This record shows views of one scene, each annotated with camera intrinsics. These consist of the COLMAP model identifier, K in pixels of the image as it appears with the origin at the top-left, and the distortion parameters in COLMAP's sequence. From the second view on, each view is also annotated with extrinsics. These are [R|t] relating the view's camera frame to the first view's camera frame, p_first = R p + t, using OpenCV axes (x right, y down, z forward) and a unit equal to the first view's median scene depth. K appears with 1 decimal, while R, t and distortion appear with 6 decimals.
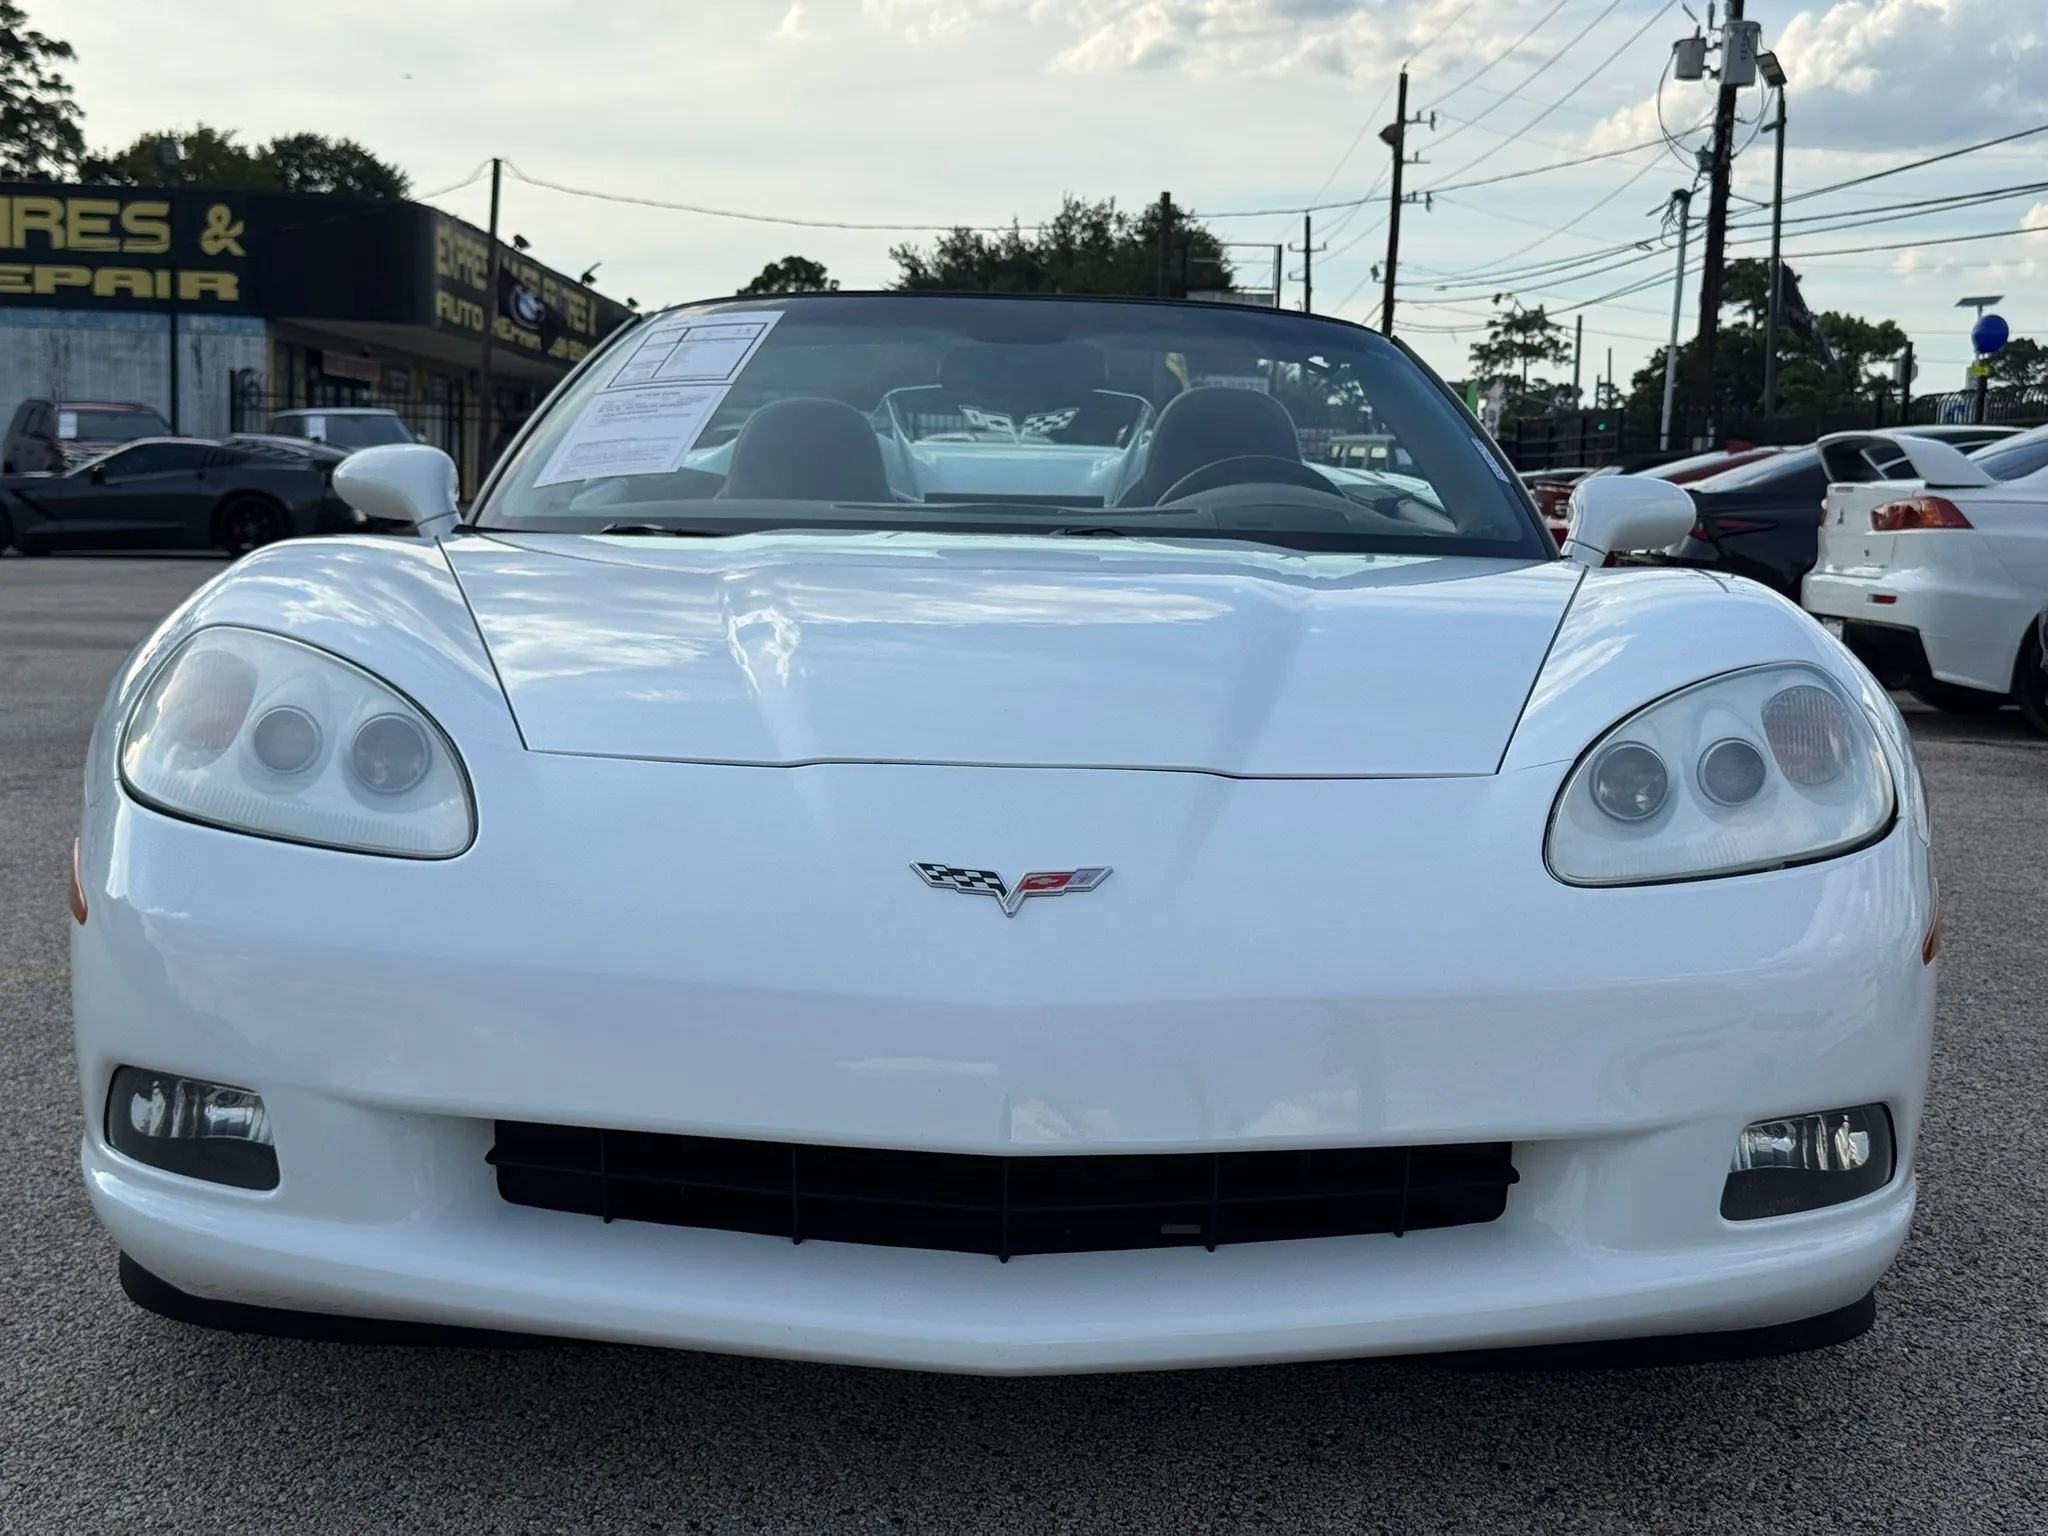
lens RADIAL K [[2981.1, 0, 1029.6], [0, 2981.1, 736.9], [0, 0, 1]] dist [0.230618, -0.640960]
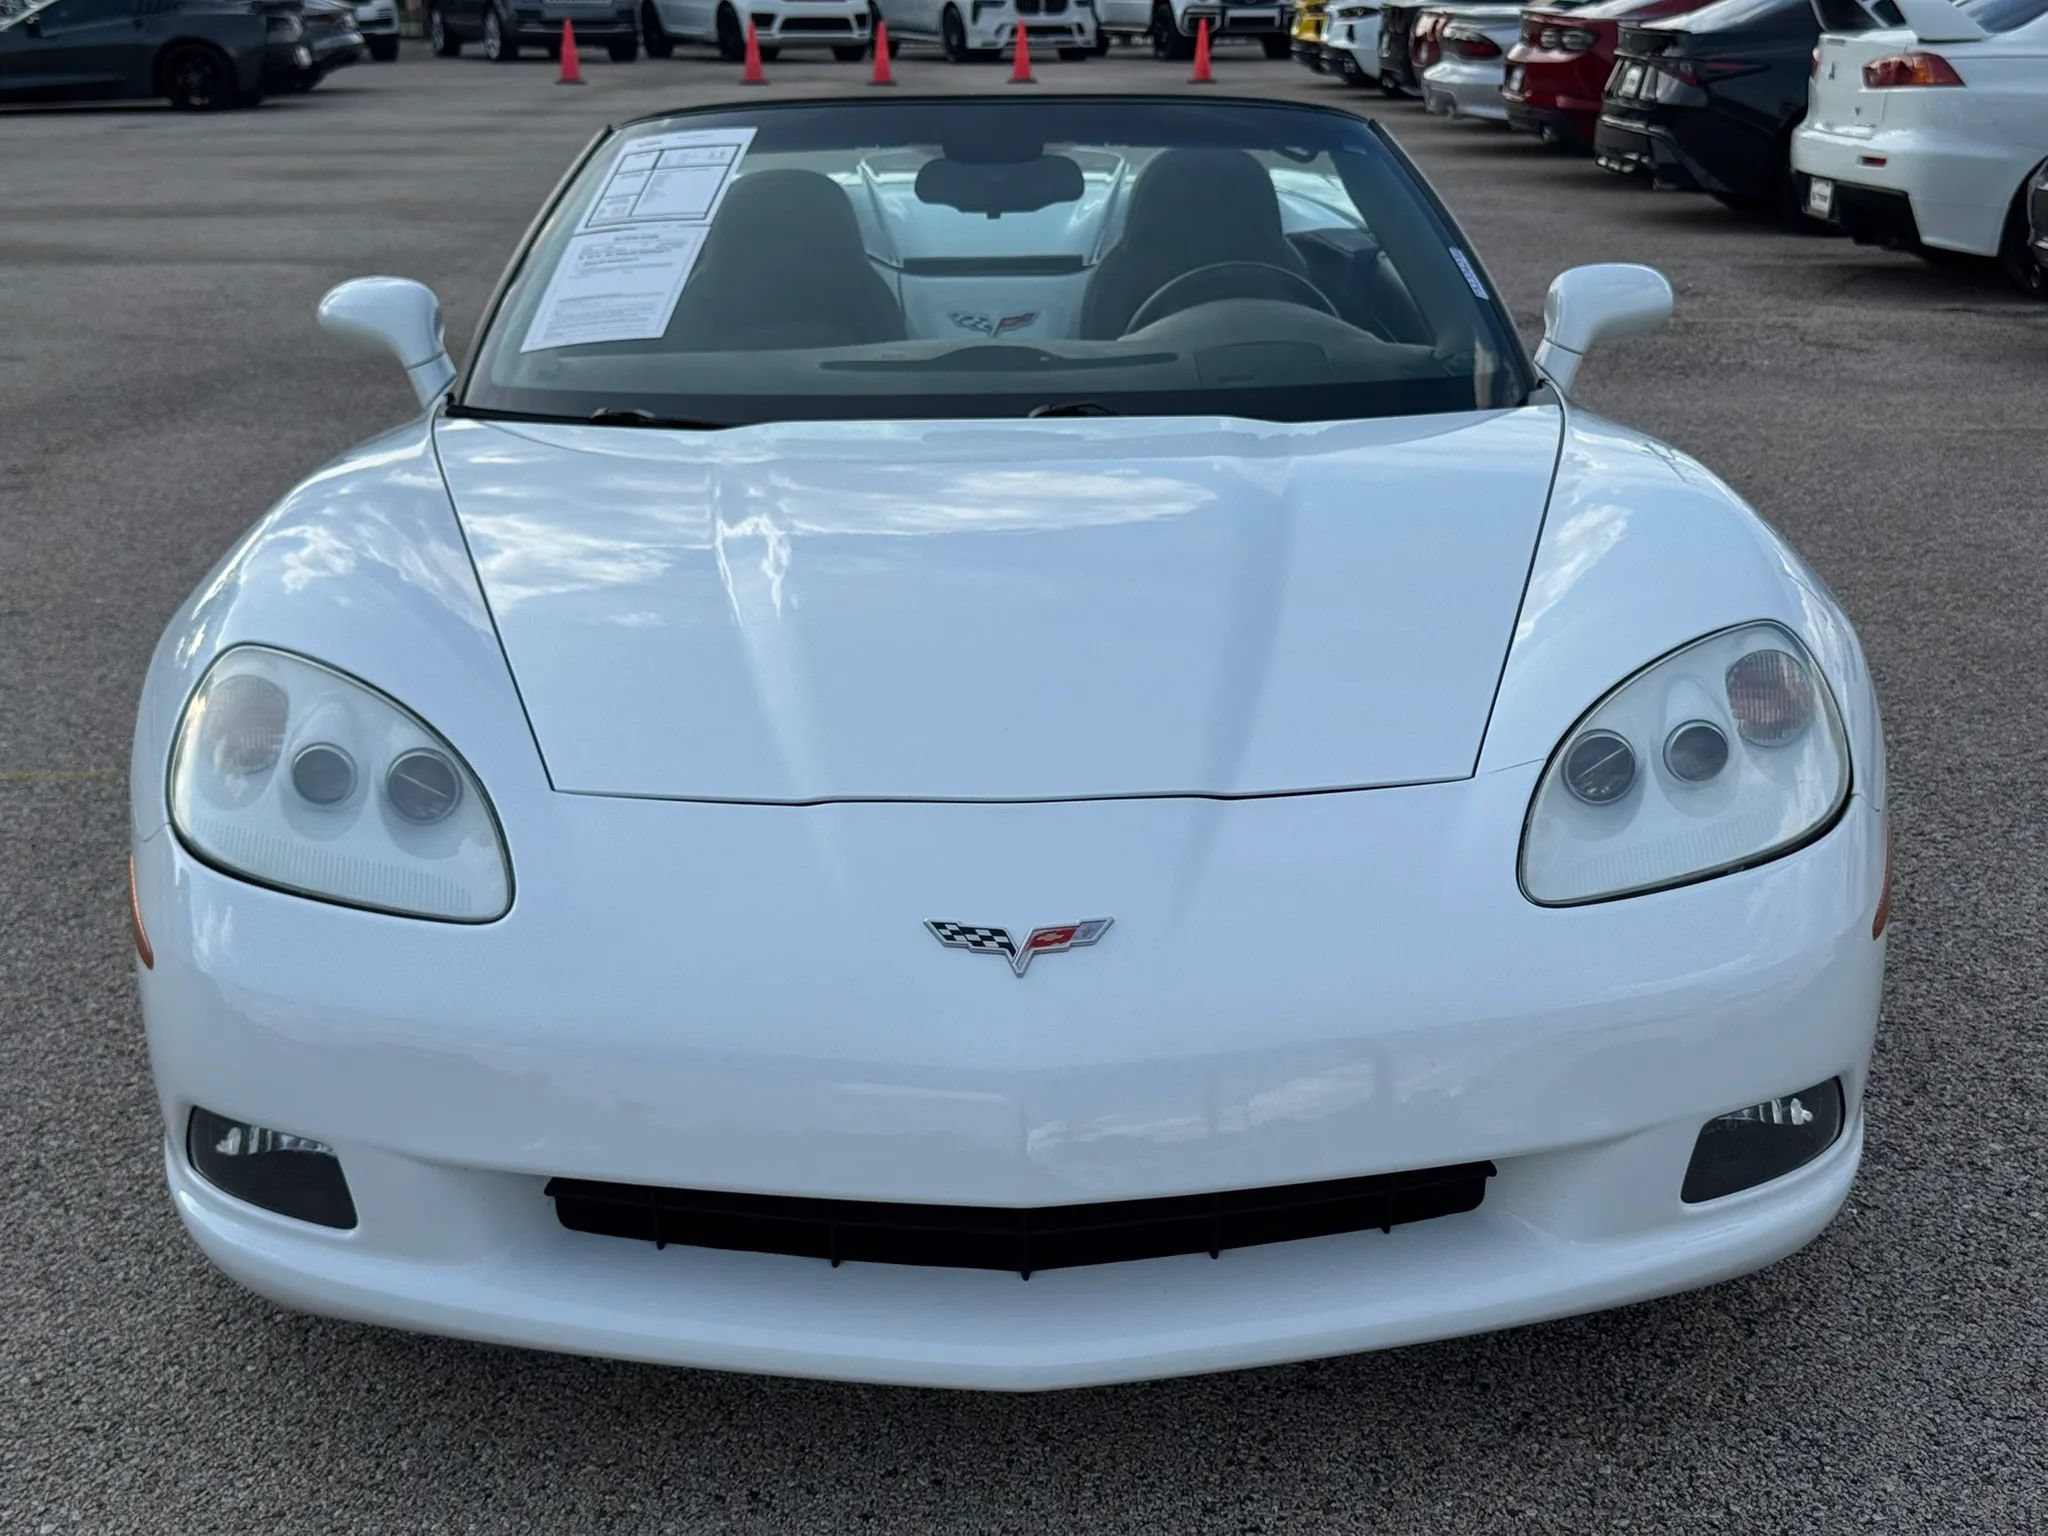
lens RADIAL K [[3010.2, 0, 1024.0], [0, 3010.2, 768.0], [0, 0, 1]] dist [0.189805, -0.463350]
pose [[0.999316, -0.036984, -0.000151, -0.001900], [0.036349, 0.981375, 0.188633, -0.190615], [-0.006829, -0.188509, 0.982048, -0.041529]]
